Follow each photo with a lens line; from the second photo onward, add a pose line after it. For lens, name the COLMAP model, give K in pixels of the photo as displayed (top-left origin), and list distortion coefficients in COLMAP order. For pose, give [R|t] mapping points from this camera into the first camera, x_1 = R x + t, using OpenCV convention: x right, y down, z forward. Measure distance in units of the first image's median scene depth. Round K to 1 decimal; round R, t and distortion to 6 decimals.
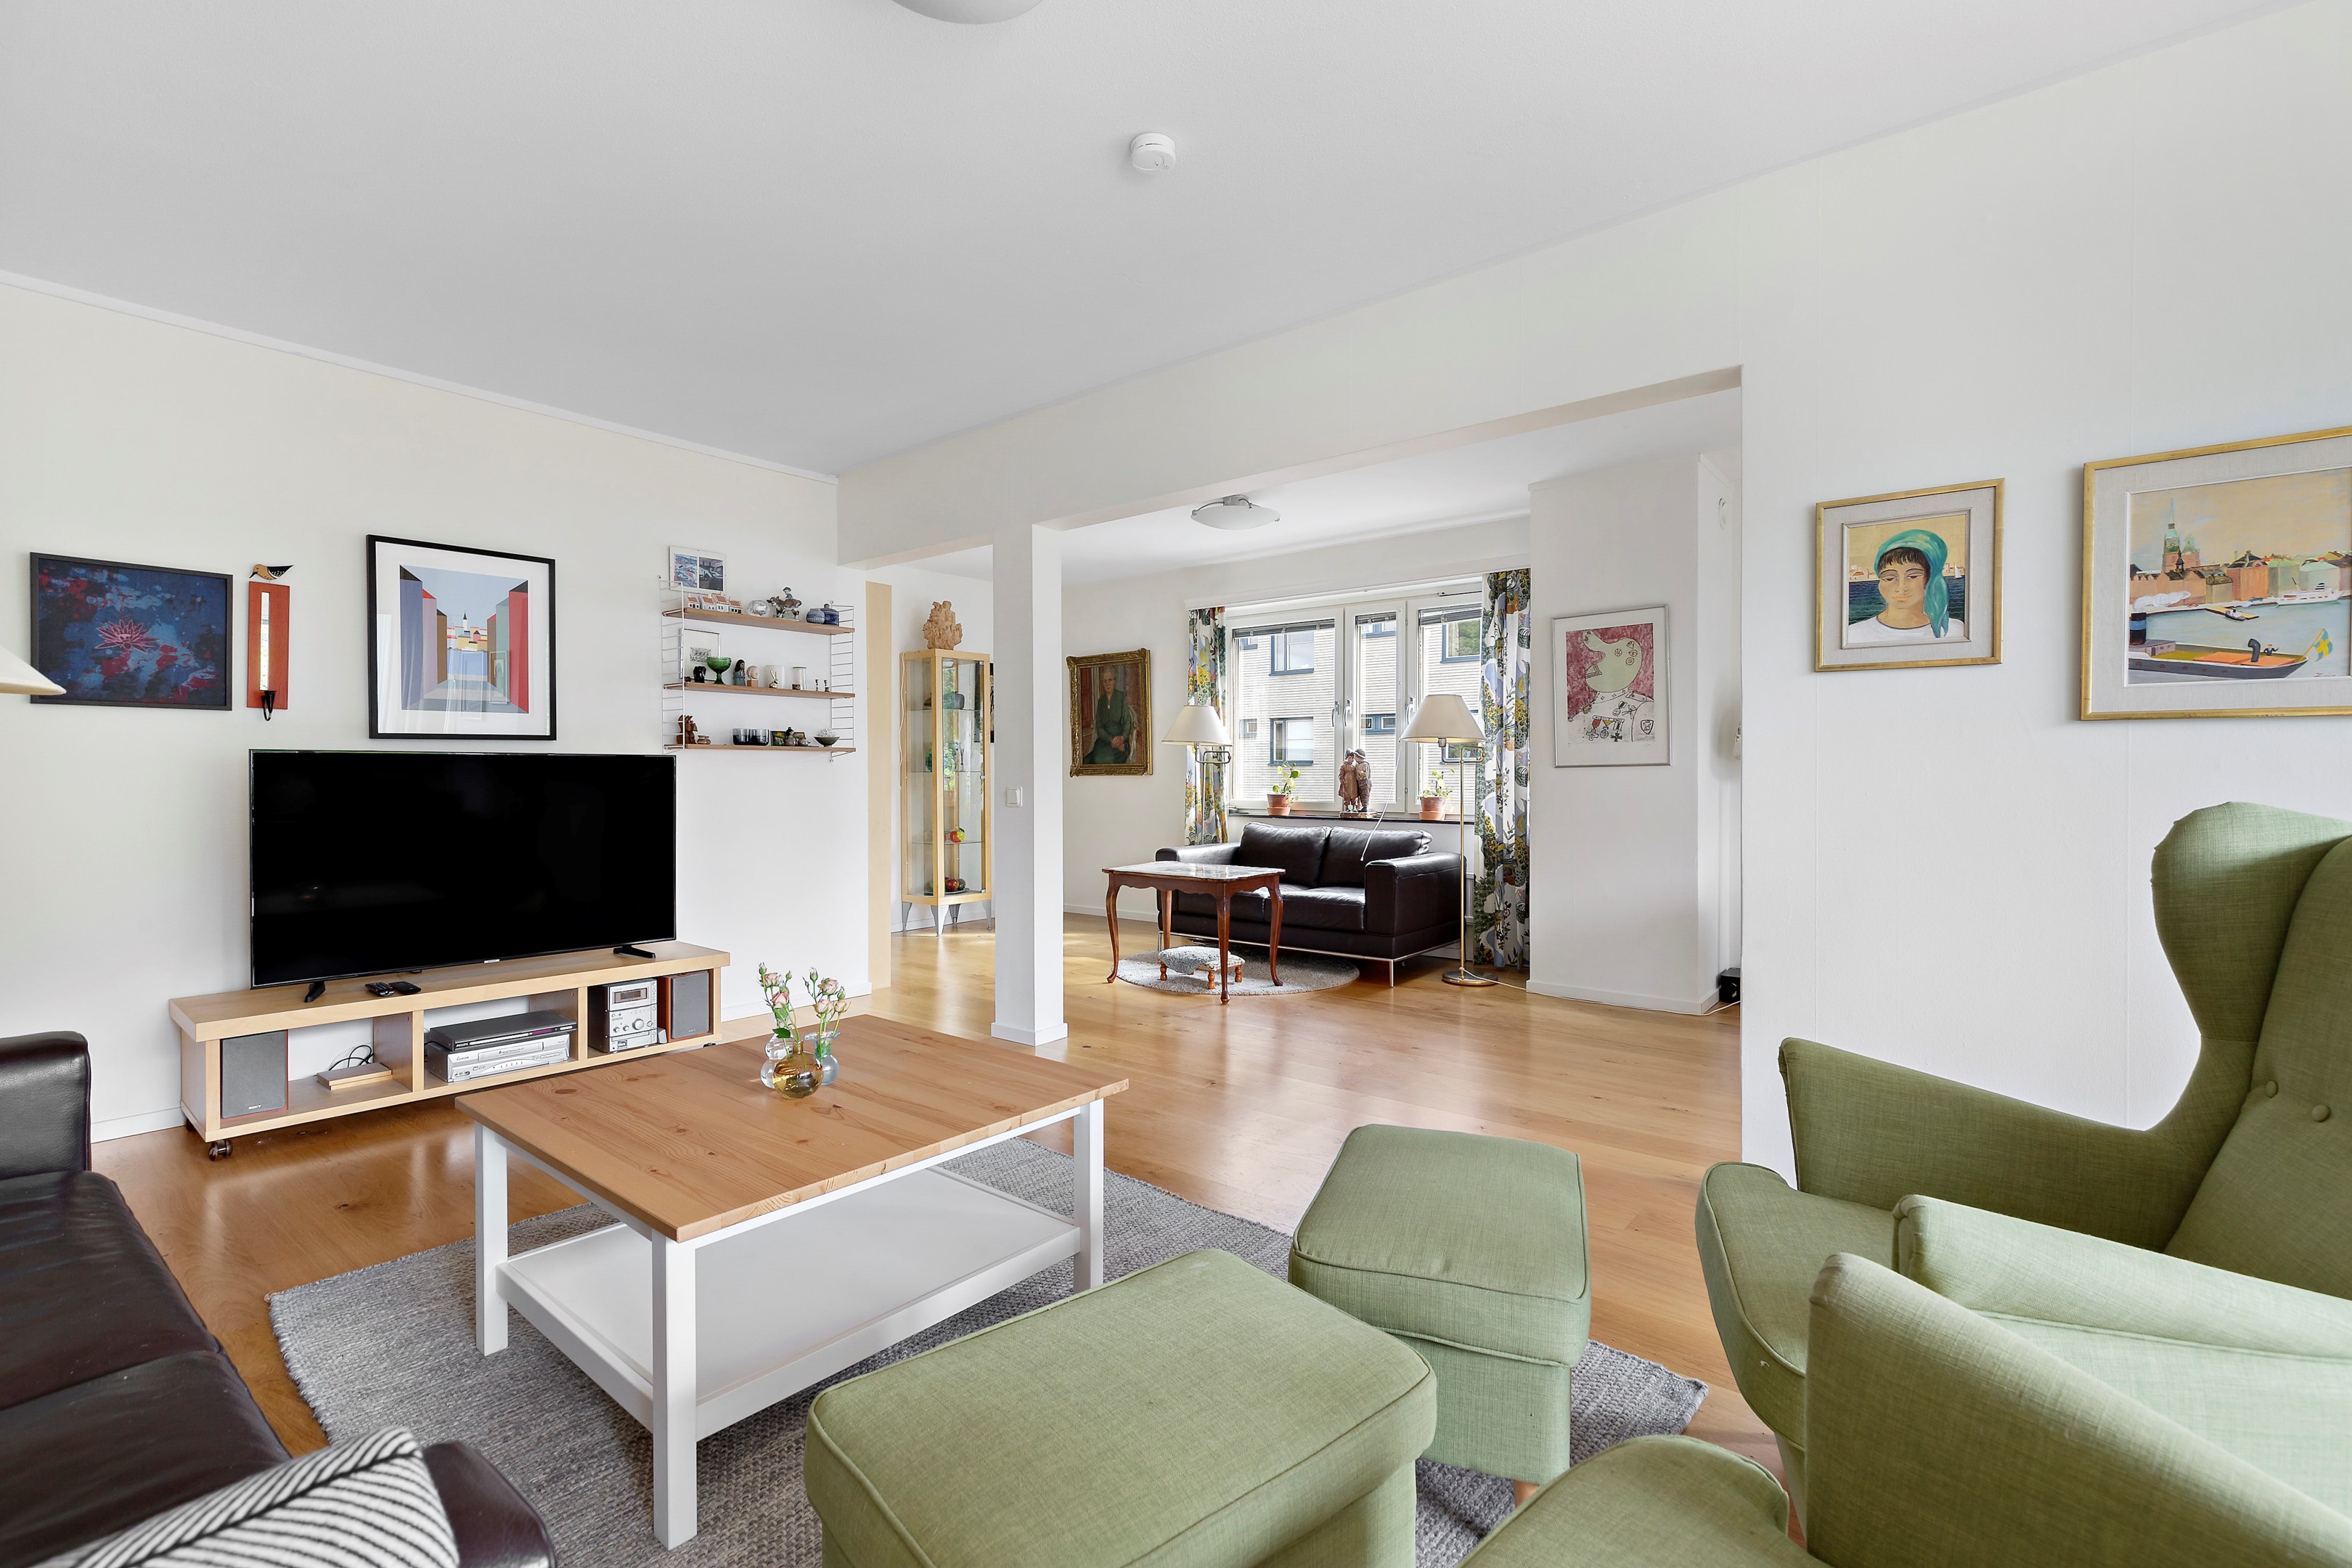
lens RADIAL K [[1040.8, 0, 1148.7], [0, 1040.8, 779.2], [0, 0, 1]] dist [0.002063, -0.000124]
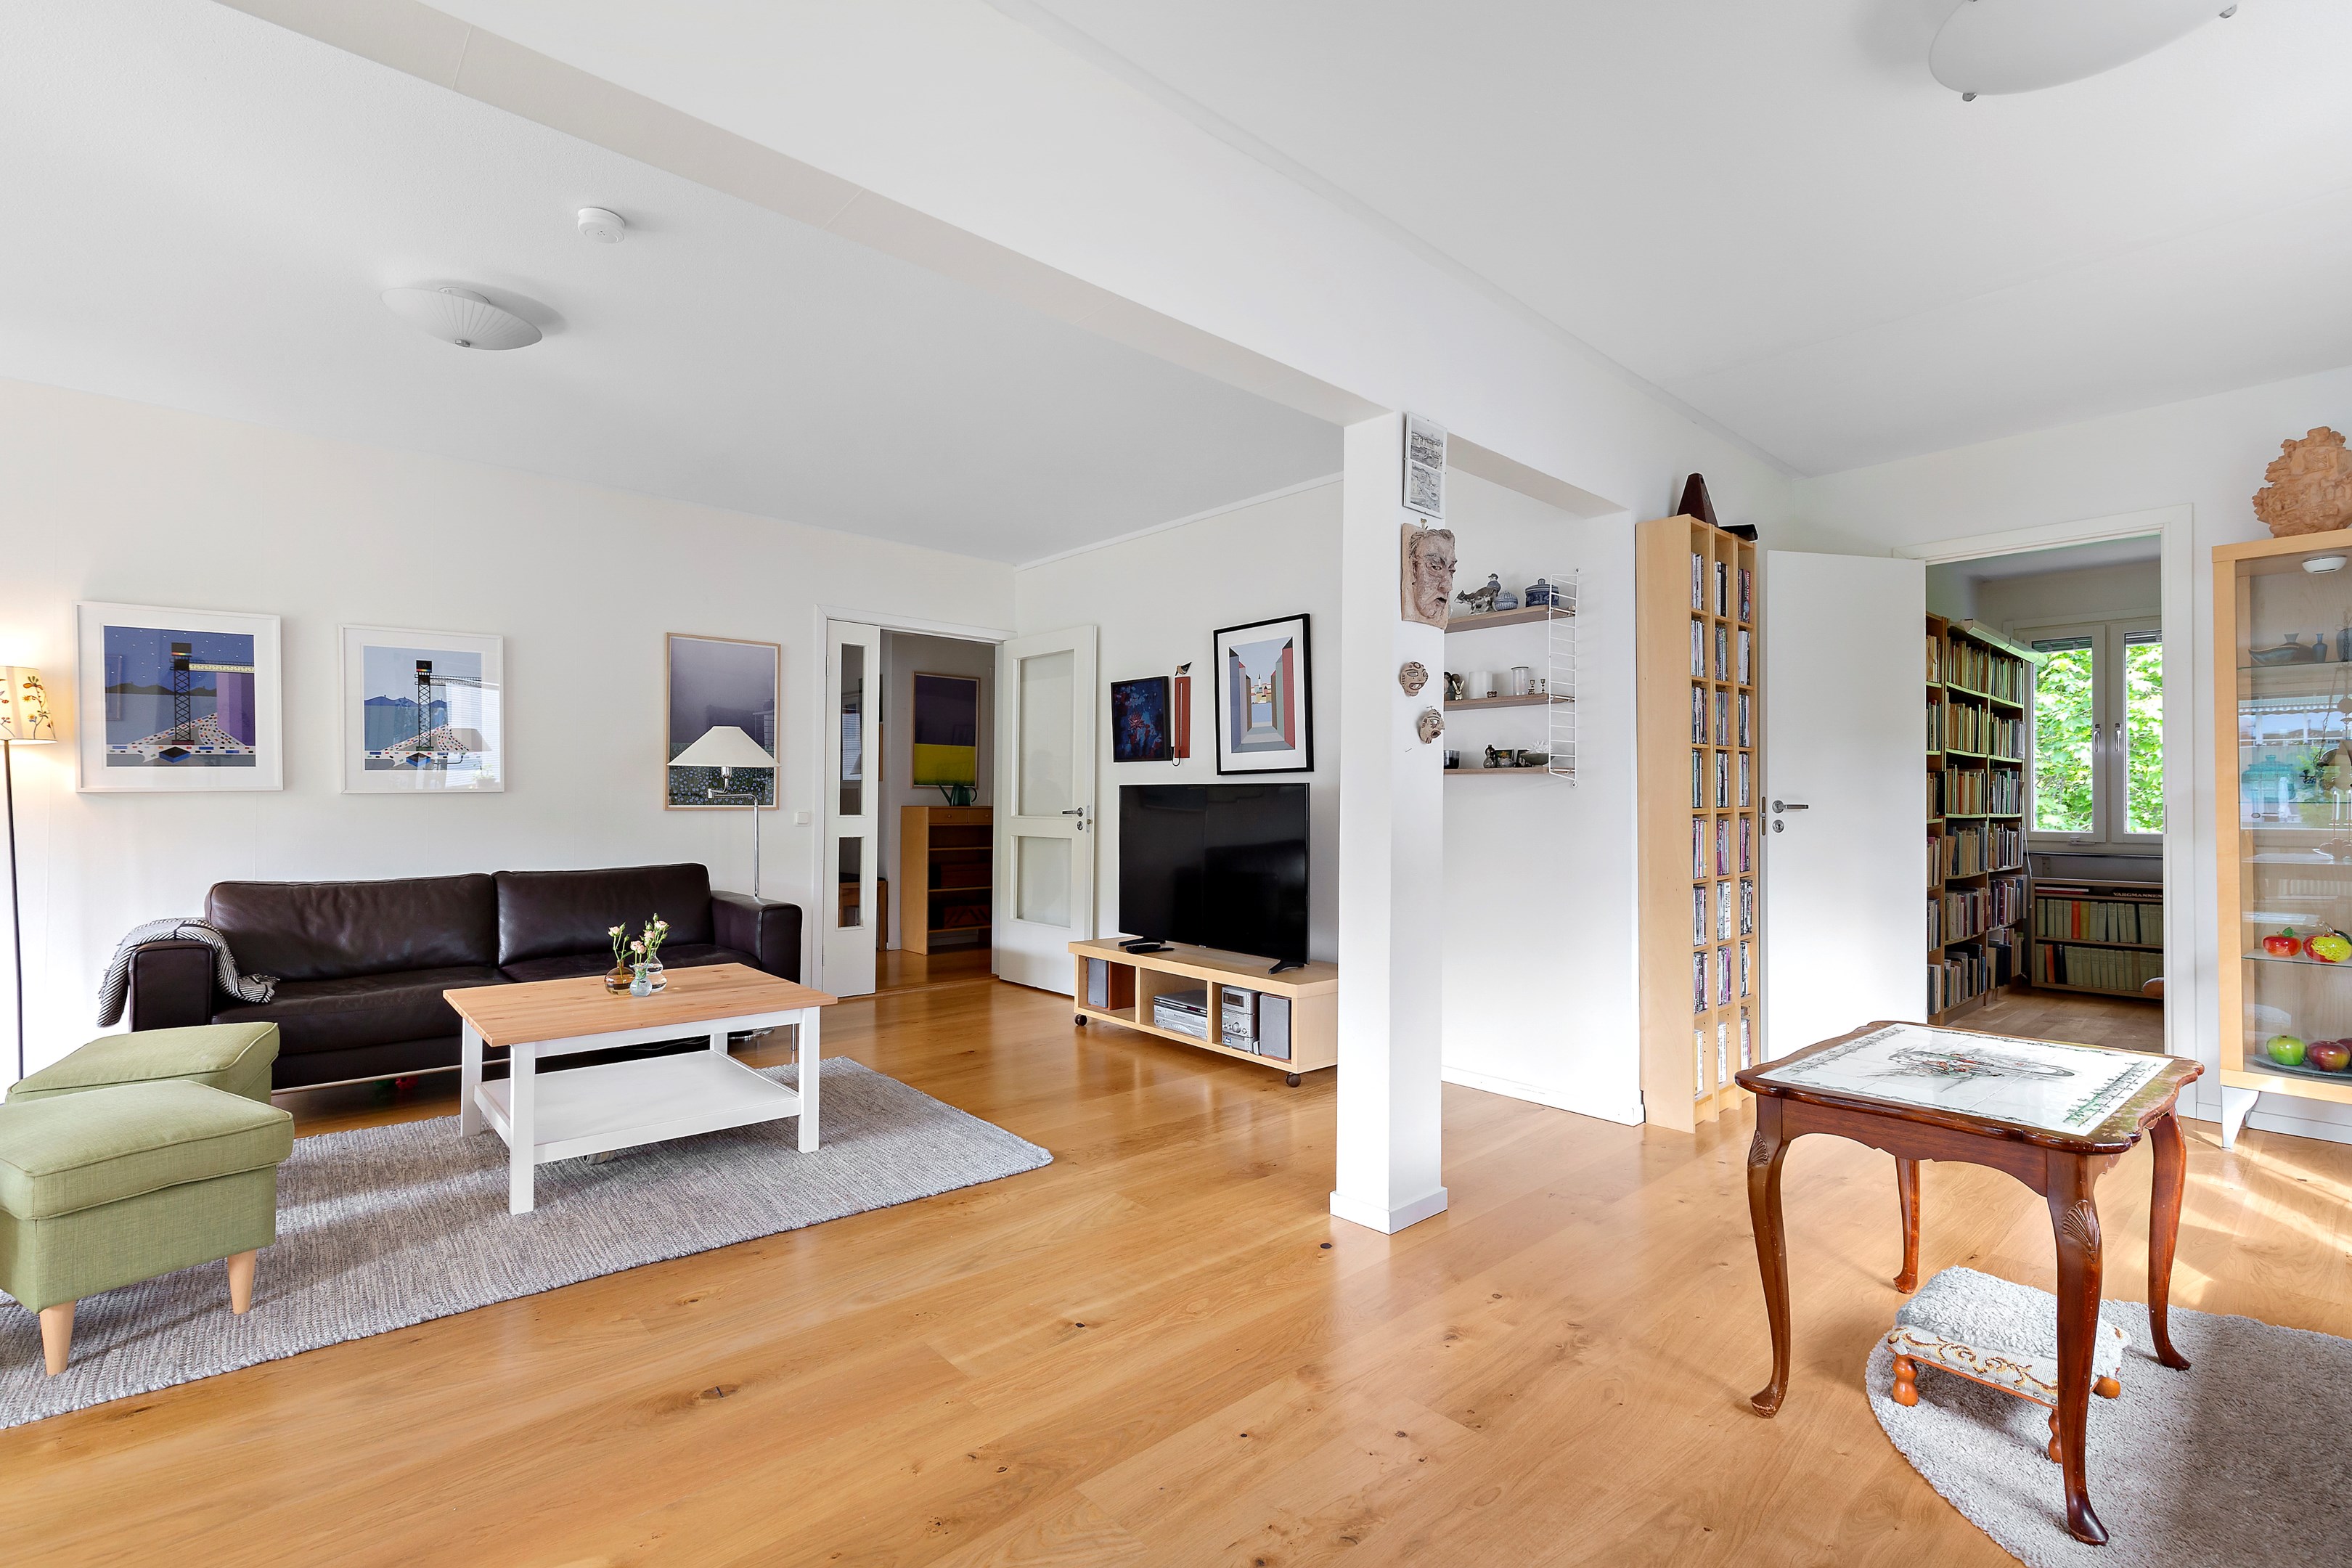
lens RADIAL K [[1070.1, 0, 1176.0], [0, 1070.1, 784.0], [0, 0, 1]] dist [-0.002123, -0.000284]
pose [[-0.138908, -0.015005, -0.990192, 0.508230], [-0.010109, 0.999855, -0.013733, -0.005577], [0.990254, 0.008102, -0.139040, 0.857279]]
